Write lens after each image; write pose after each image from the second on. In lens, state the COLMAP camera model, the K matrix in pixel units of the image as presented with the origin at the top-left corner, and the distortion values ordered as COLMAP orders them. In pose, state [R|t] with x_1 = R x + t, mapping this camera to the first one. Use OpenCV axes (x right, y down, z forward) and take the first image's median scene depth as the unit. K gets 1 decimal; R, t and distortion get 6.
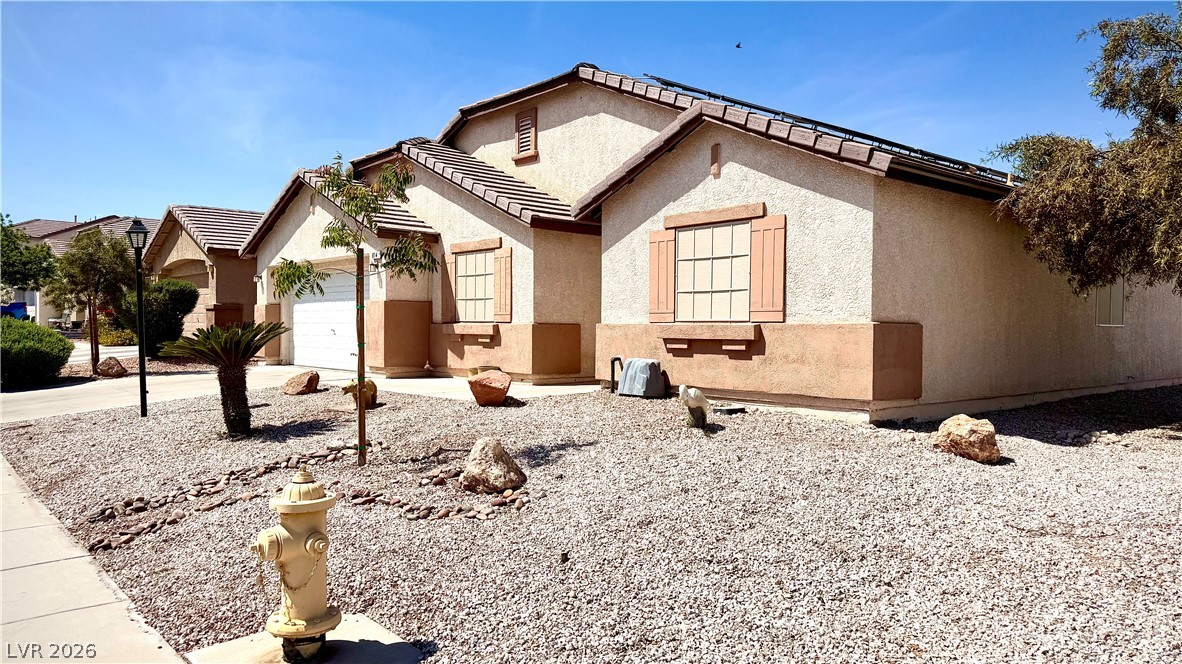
lens RADIAL K [[837.5, 0, 591.0], [0, 837.5, 332.0], [0, 0, 1]] dist [0.110460, -0.001345]
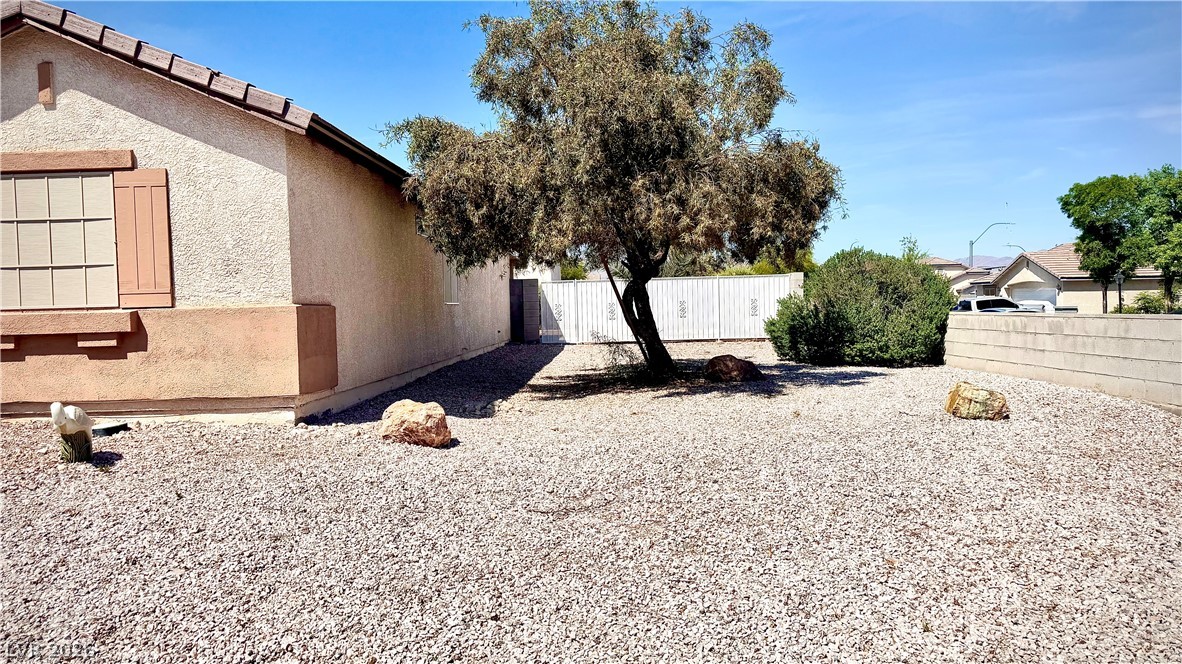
lens RADIAL K [[845.1, 0, 591.0], [0, 845.1, 332.0], [0, 0, 1]] dist [0.106847, -0.098904]
pose [[0.694050, -0.049034, 0.718255, -0.078830], [0.034759, 0.998797, 0.034598, -0.003051], [-0.719088, 0.000953, 0.694919, 0.169459]]
